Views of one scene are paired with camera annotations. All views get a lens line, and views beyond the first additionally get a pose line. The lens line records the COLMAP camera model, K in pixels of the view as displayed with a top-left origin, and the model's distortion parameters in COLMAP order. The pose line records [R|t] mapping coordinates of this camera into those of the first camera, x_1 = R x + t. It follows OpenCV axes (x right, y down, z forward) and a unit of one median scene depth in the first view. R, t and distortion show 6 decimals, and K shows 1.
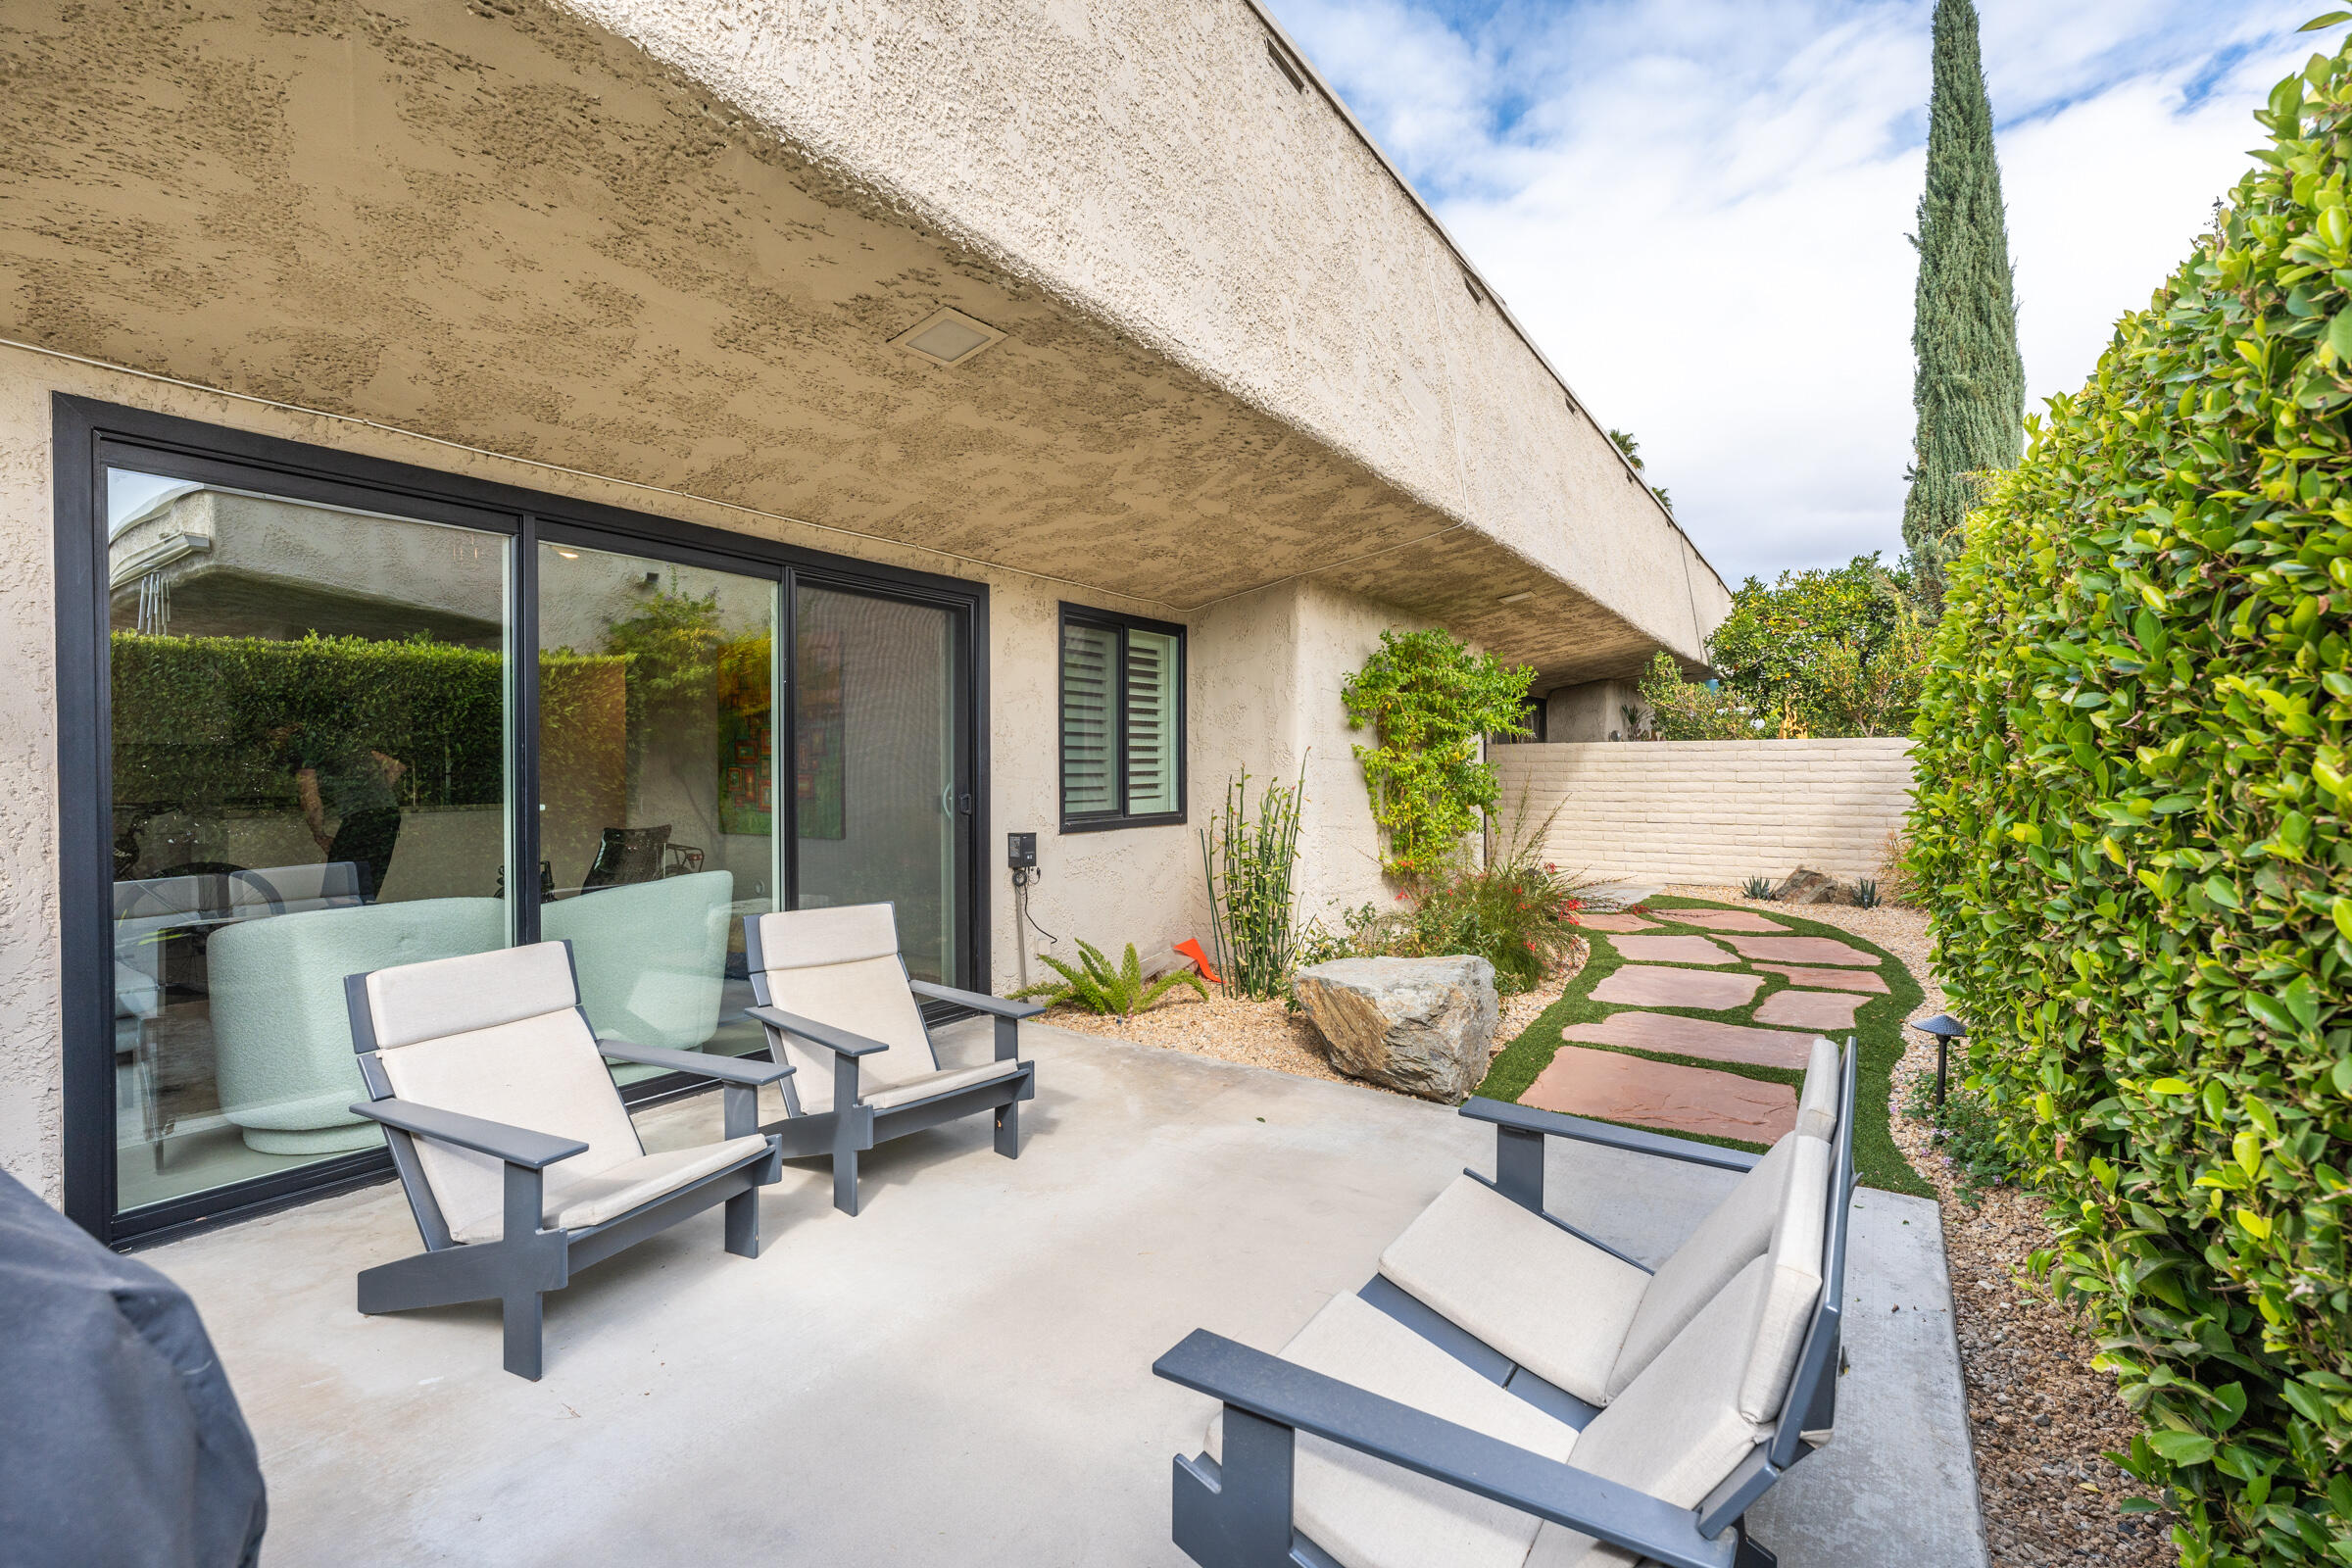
lens RADIAL K [[1059.2, 0, 1176.5], [0, 1059.2, 778.2], [0, 0, 1]] dist [-0.004194, -0.000898]
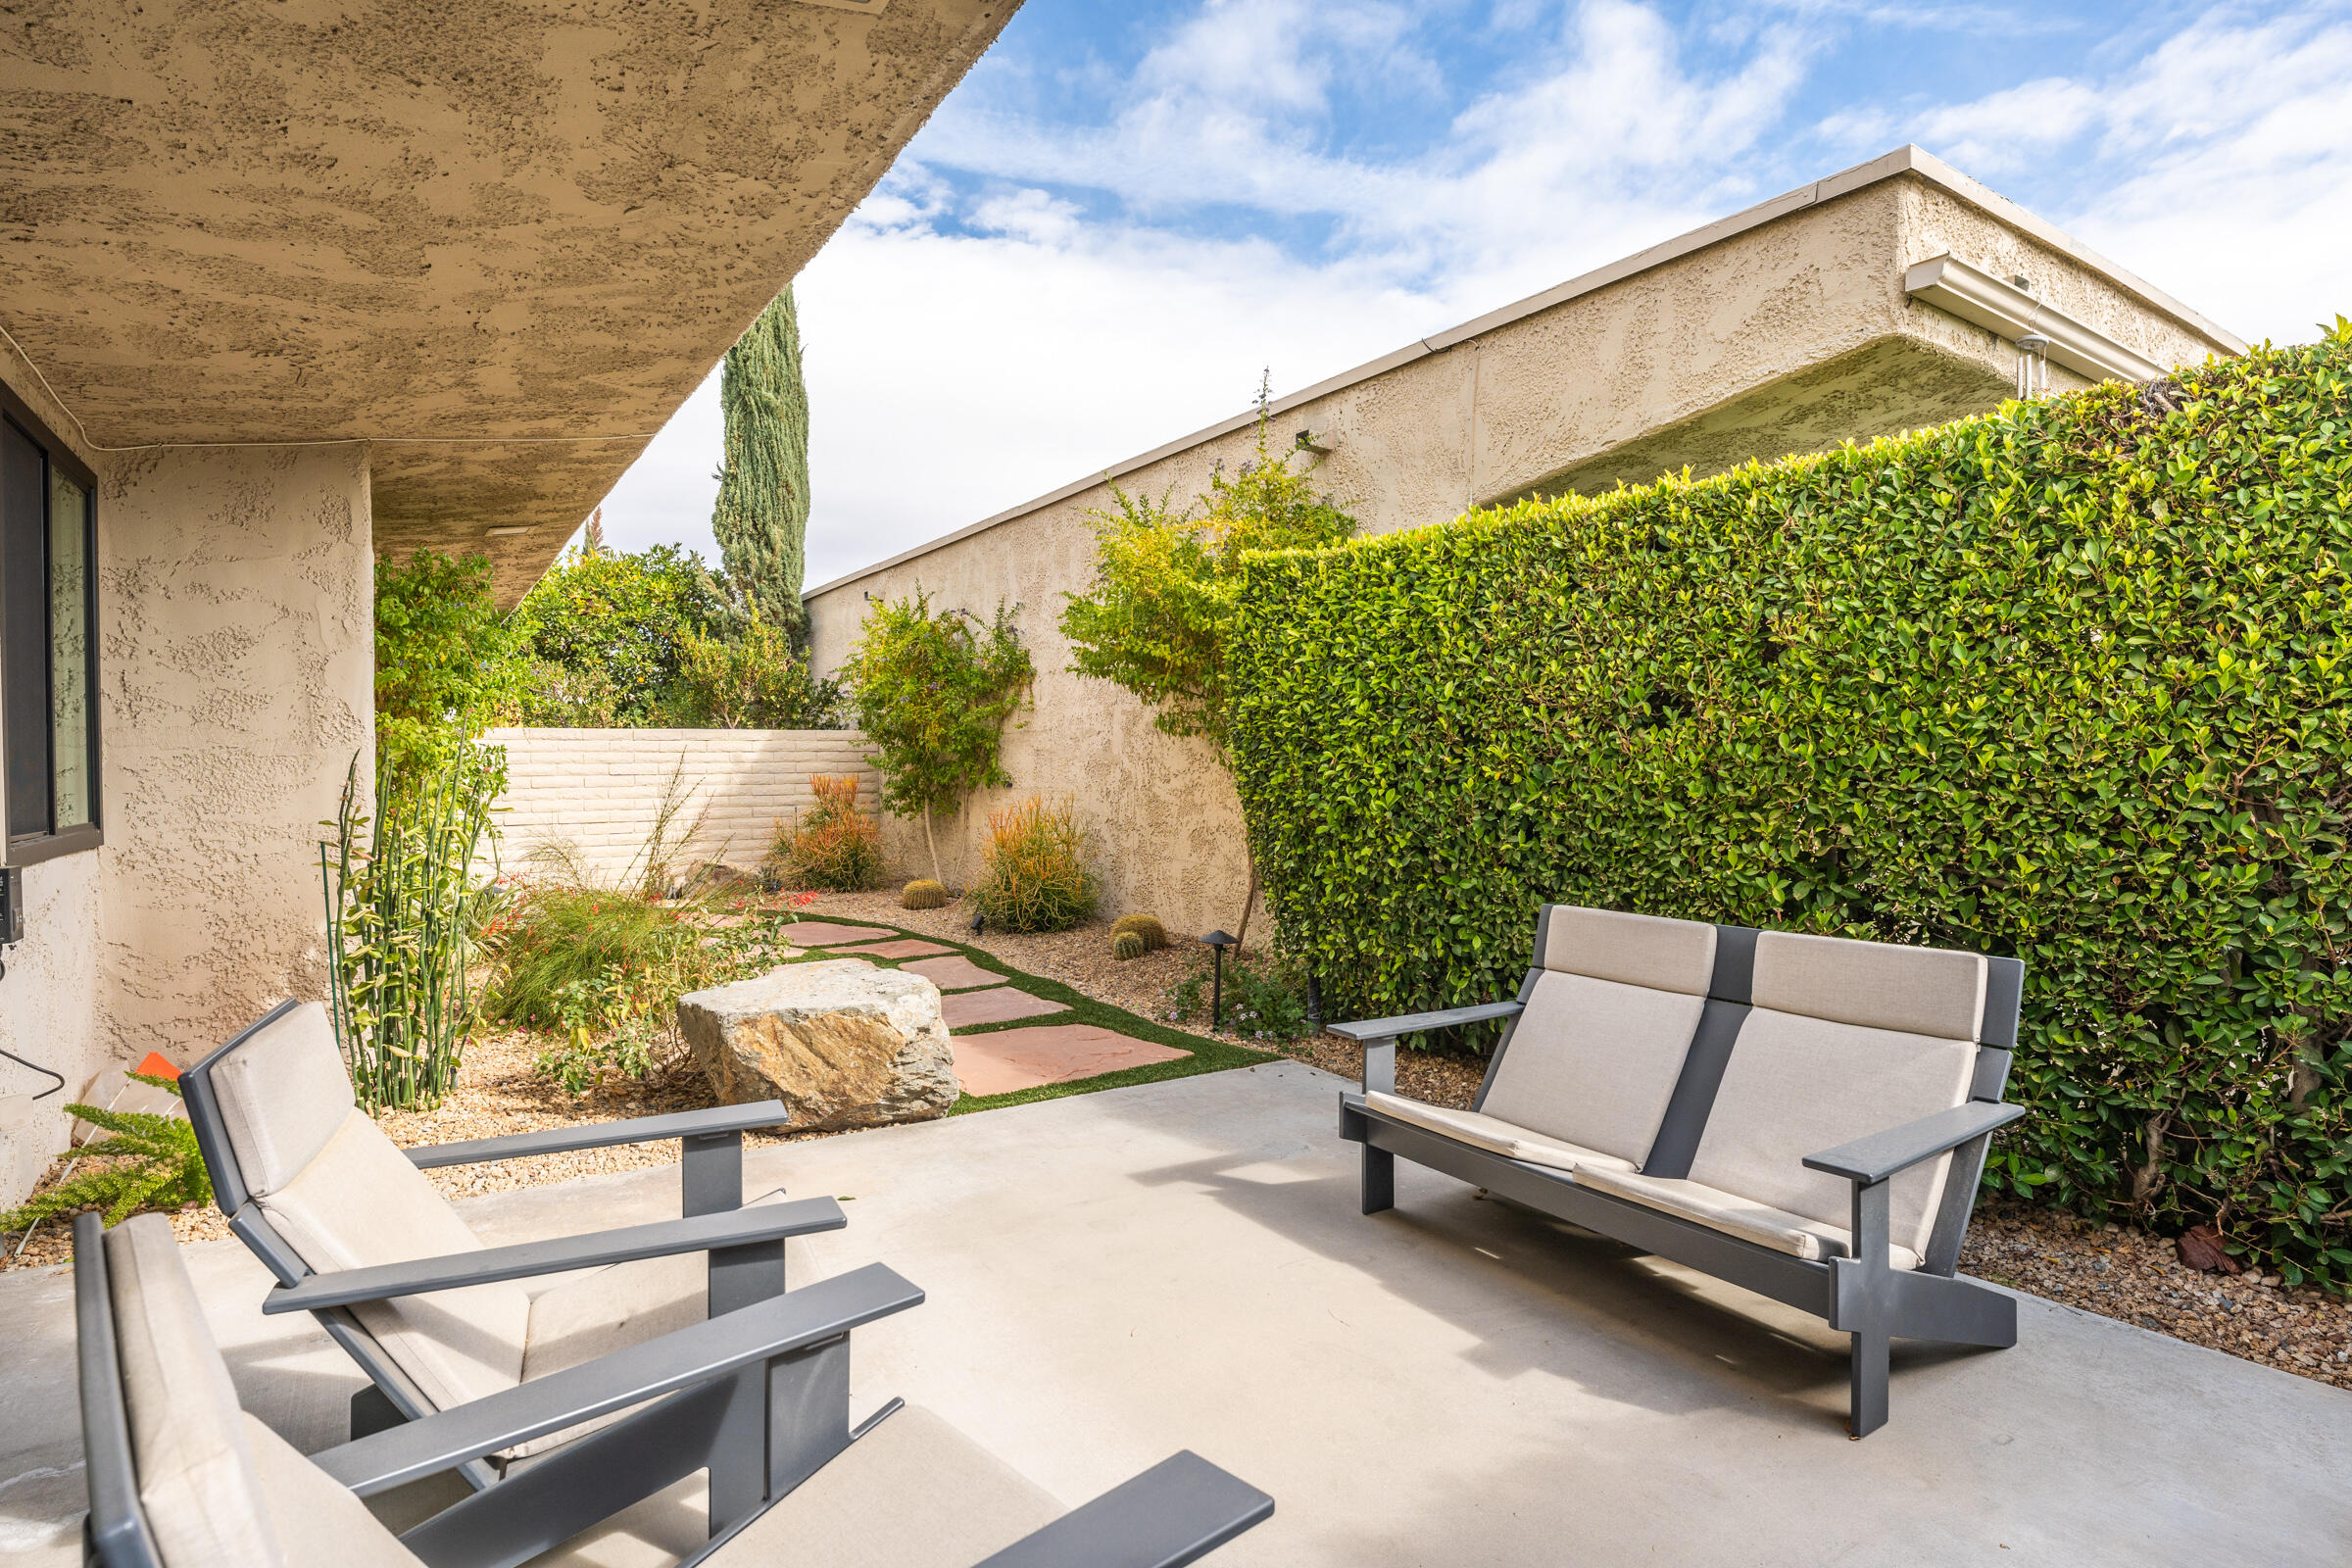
lens RADIAL K [[1185.4, 0, 1176.6], [0, 1185.4, 778.9], [0, 0, 1]] dist [0.001386, 0.000019]
pose [[0.375782, -0.011740, 0.926634, -0.248095], [0.018620, 0.999814, 0.005116, 0.011573], [-0.926521, 0.015331, 0.375931, 0.192824]]
